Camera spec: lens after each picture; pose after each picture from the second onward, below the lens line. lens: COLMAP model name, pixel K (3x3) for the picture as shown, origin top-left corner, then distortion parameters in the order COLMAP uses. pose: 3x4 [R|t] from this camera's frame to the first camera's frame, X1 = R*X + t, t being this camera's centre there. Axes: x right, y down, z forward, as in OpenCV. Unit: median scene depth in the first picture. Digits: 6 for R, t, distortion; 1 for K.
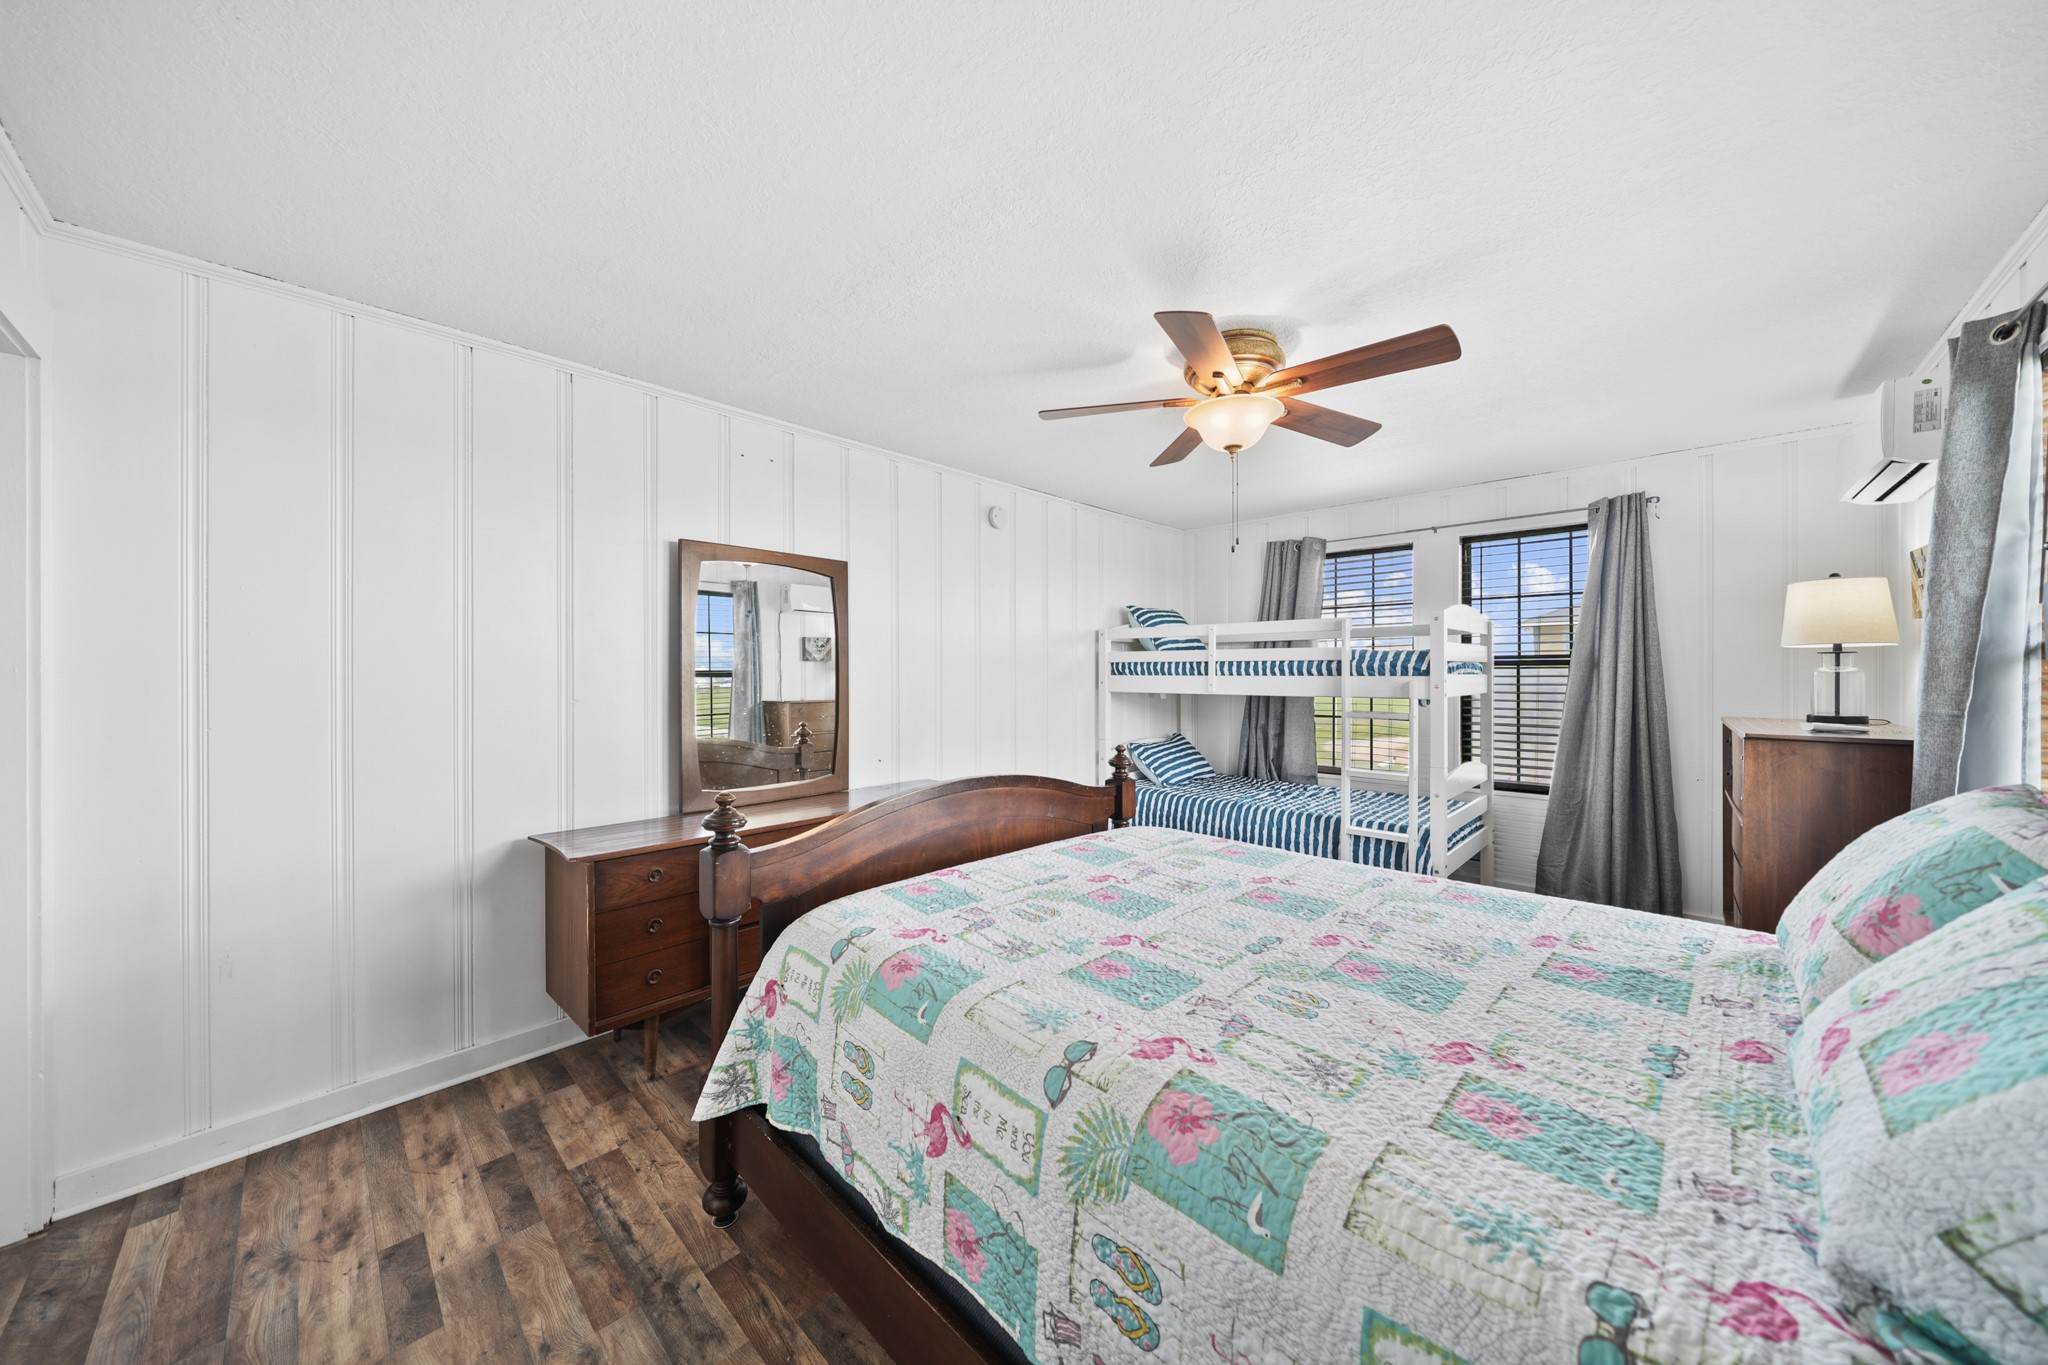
lens RADIAL K [[698.9, 0, 1015.8], [0, 698.9, 676.5], [0, 0, 1]] dist [-0.005473, 0.000484]
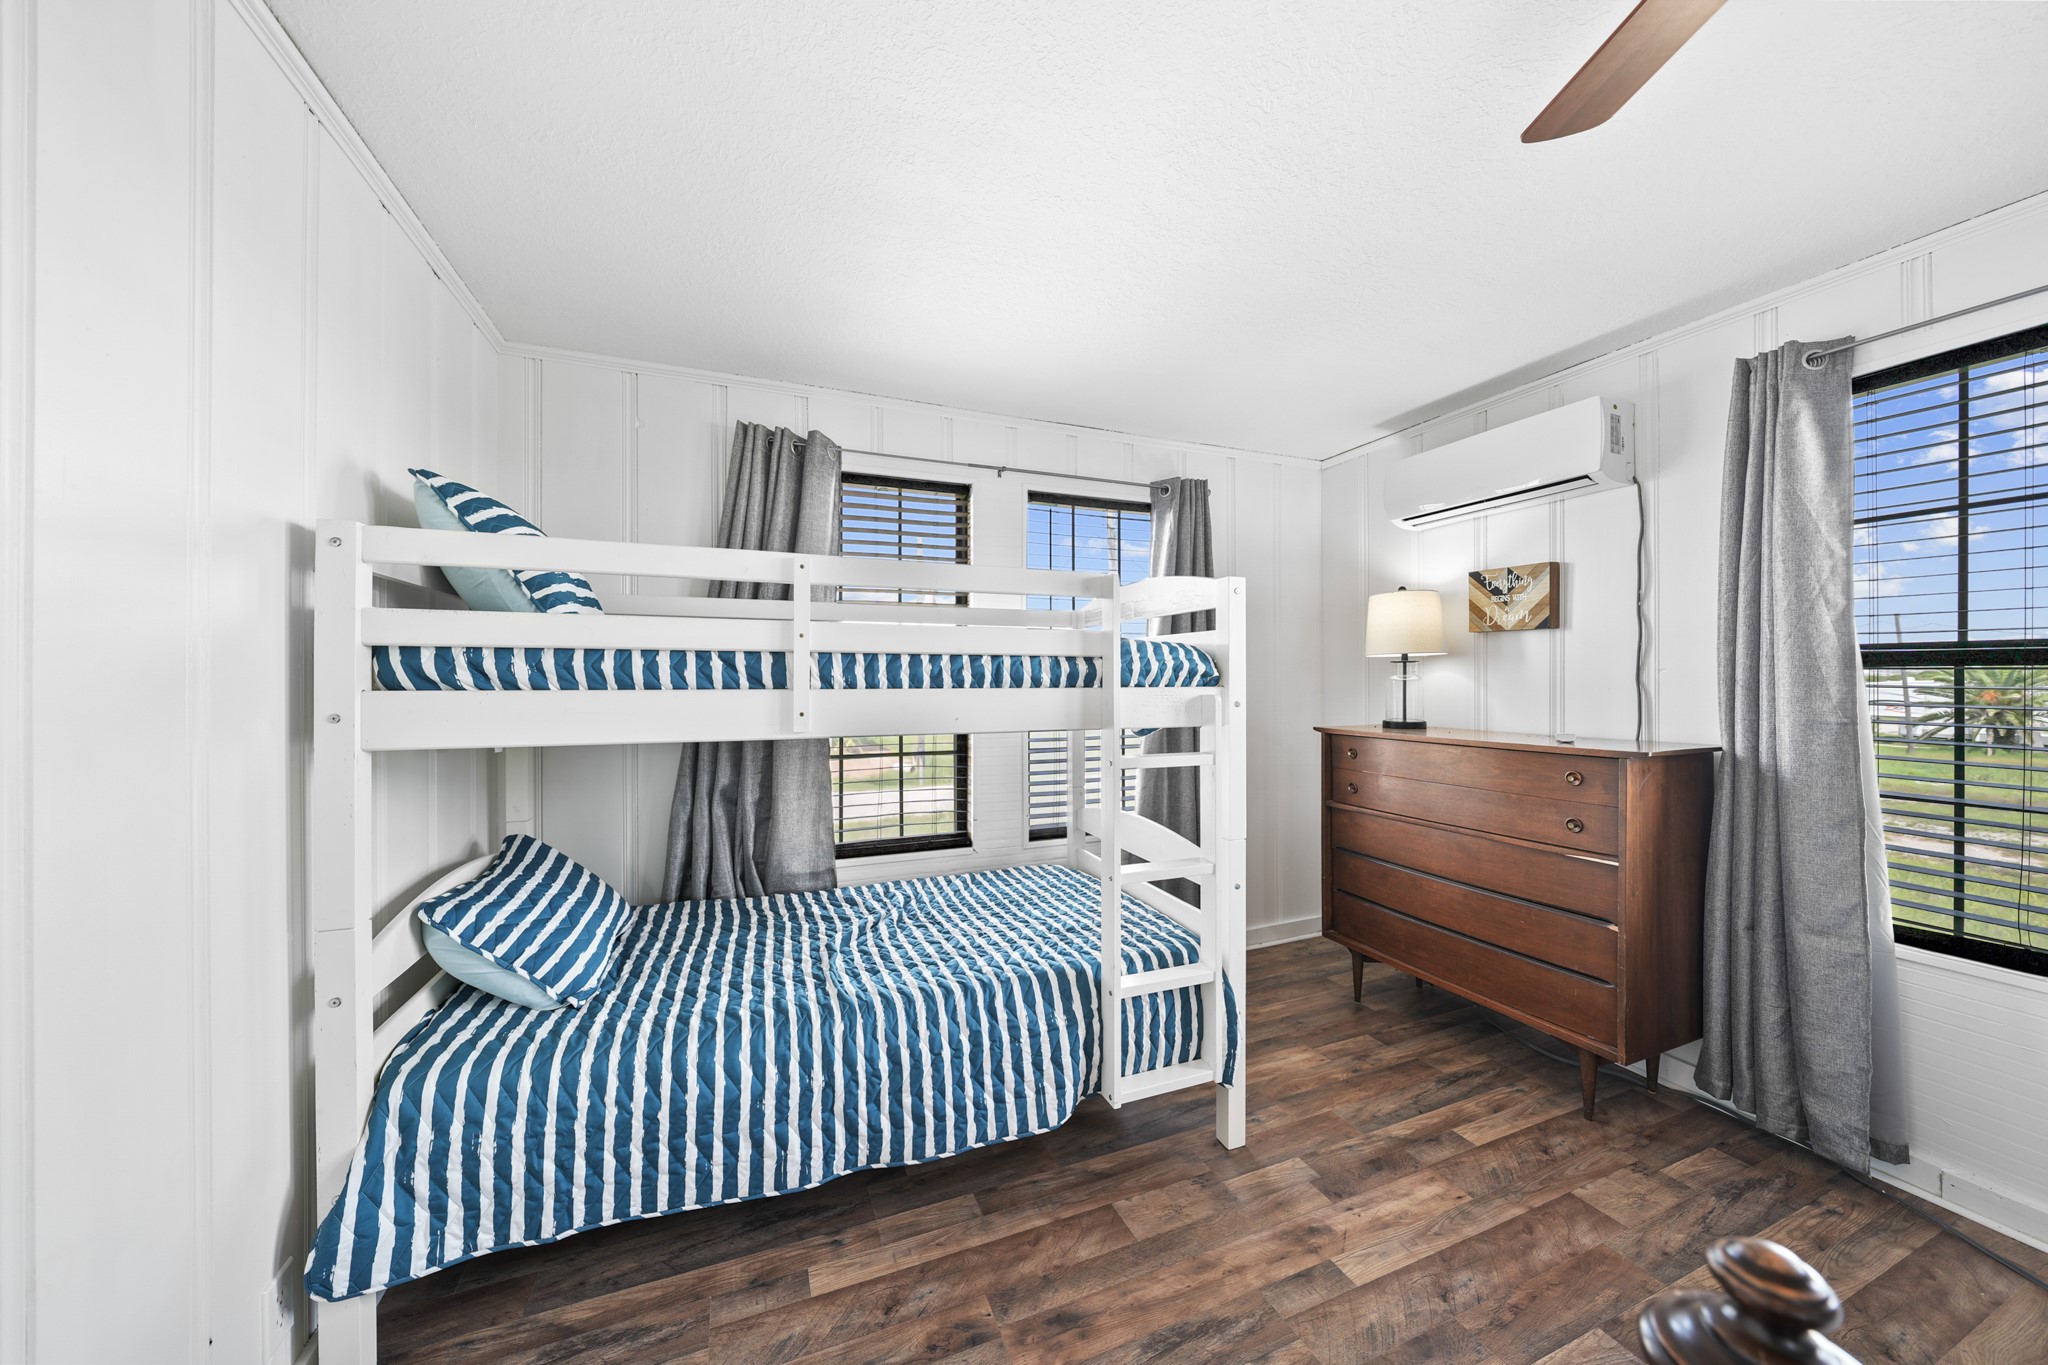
lens RADIAL K [[698.9, 0, 1023.1], [0, 698.9, 679.9], [0, 0, 1]] dist [-0.005473, 0.000484]
pose [[0.406738, 0.001775, 0.913543, -0.014383], [0.006501, 0.999967, -0.004837, -0.003591], [-0.913522, 0.007906, 0.406713, 0.685497]]
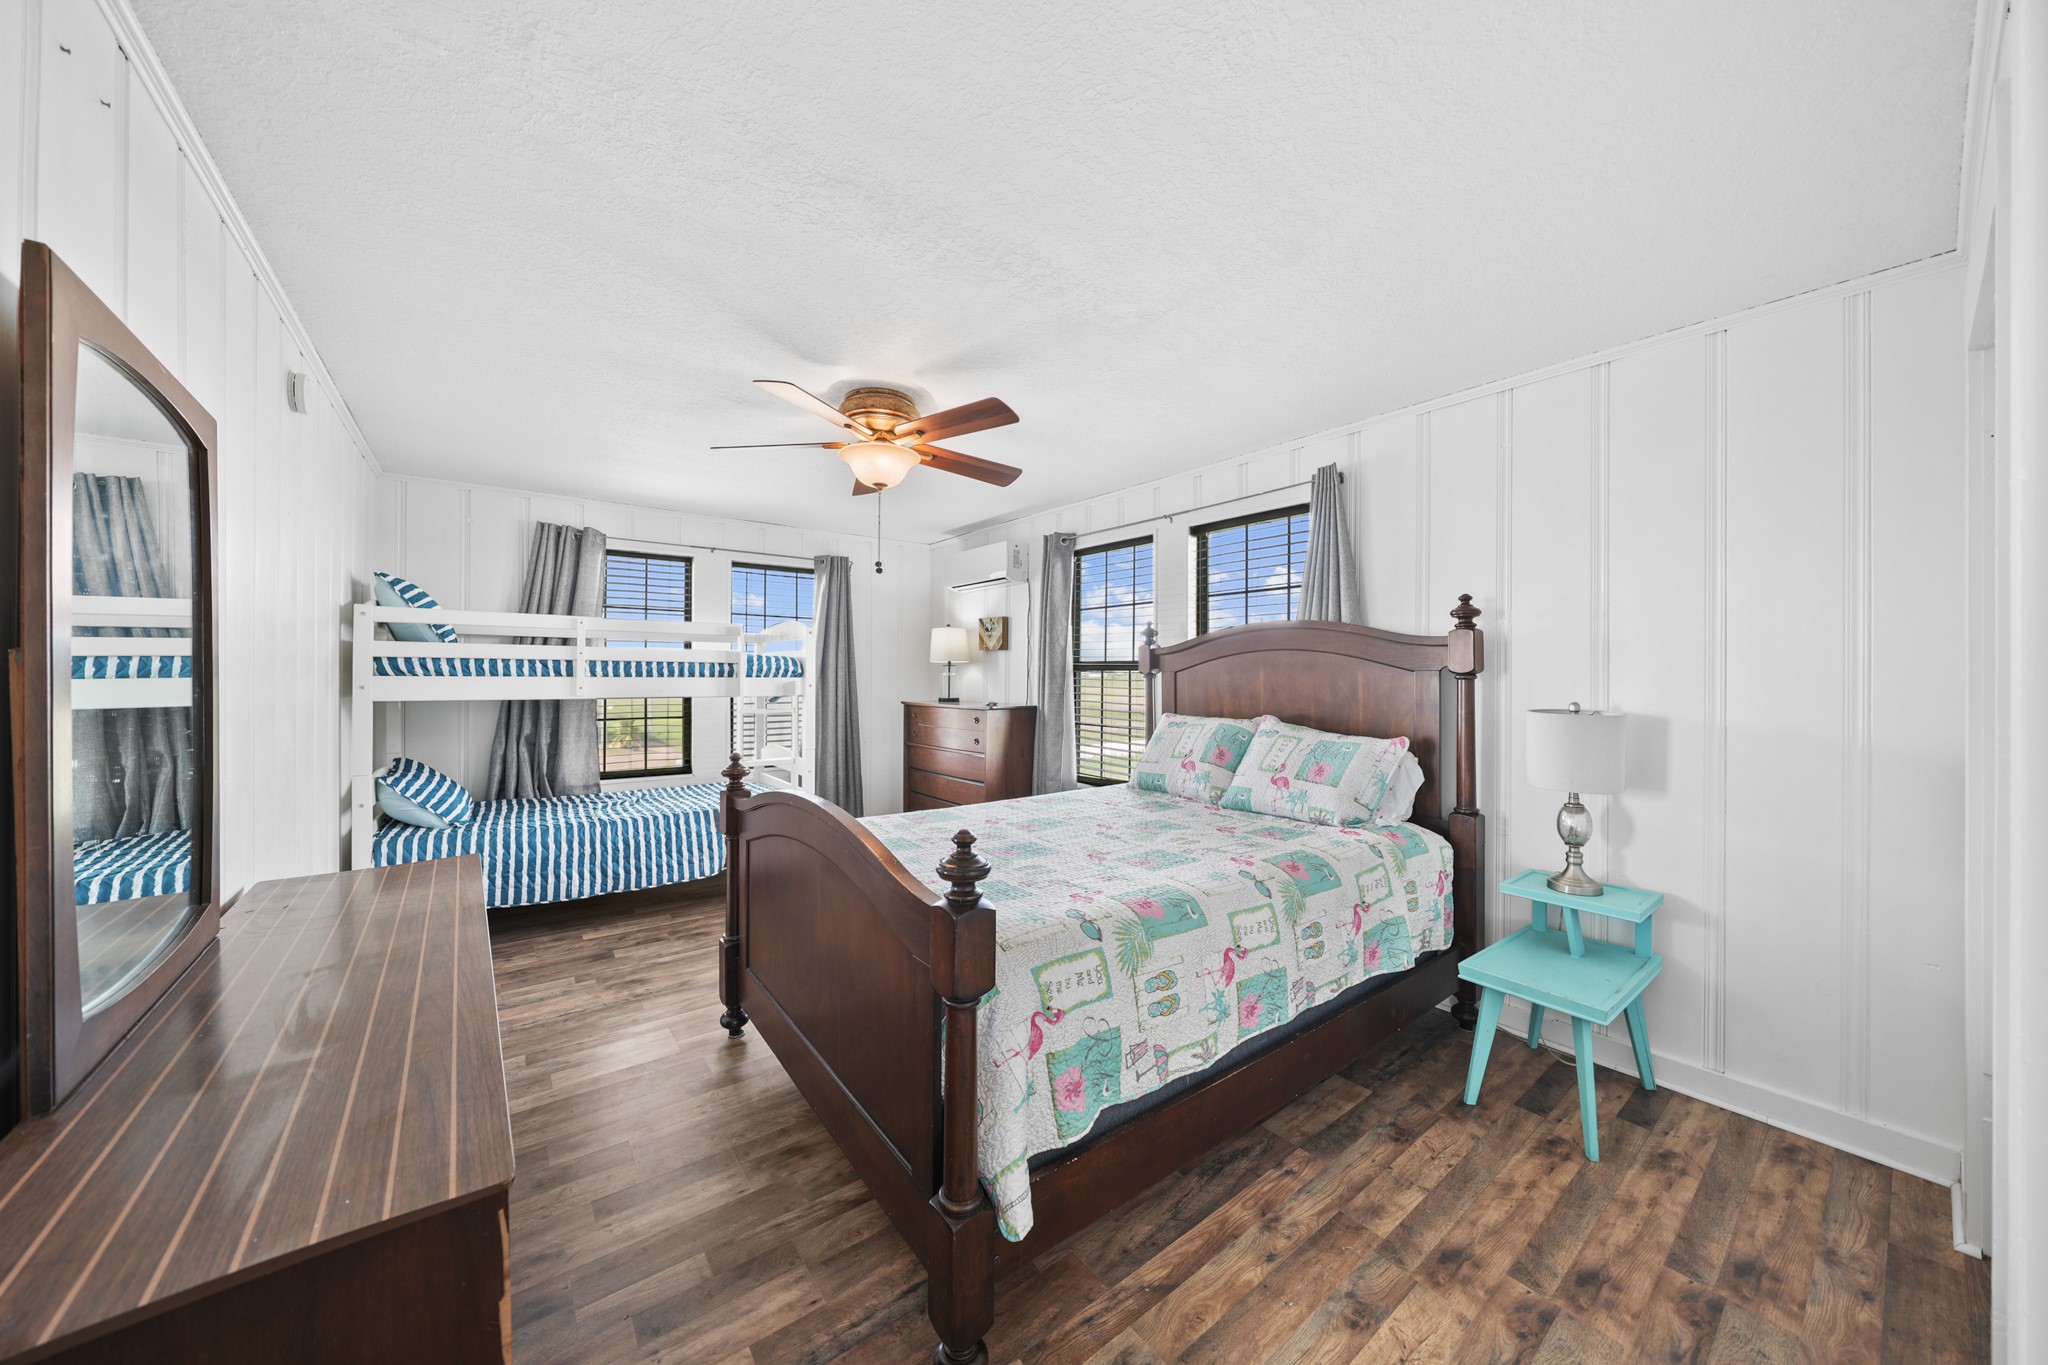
lens RADIAL K [[698.9, 0, 1023.9], [0, 698.9, 674.9], [0, 0, 1]] dist [-0.005473, 0.000484]
pose [[0.147913, 0.004557, 0.988990, -0.447993], [0.000969, 0.999988, -0.004752, 0.000653], [-0.989000, 0.001661, 0.147907, 0.315065]]
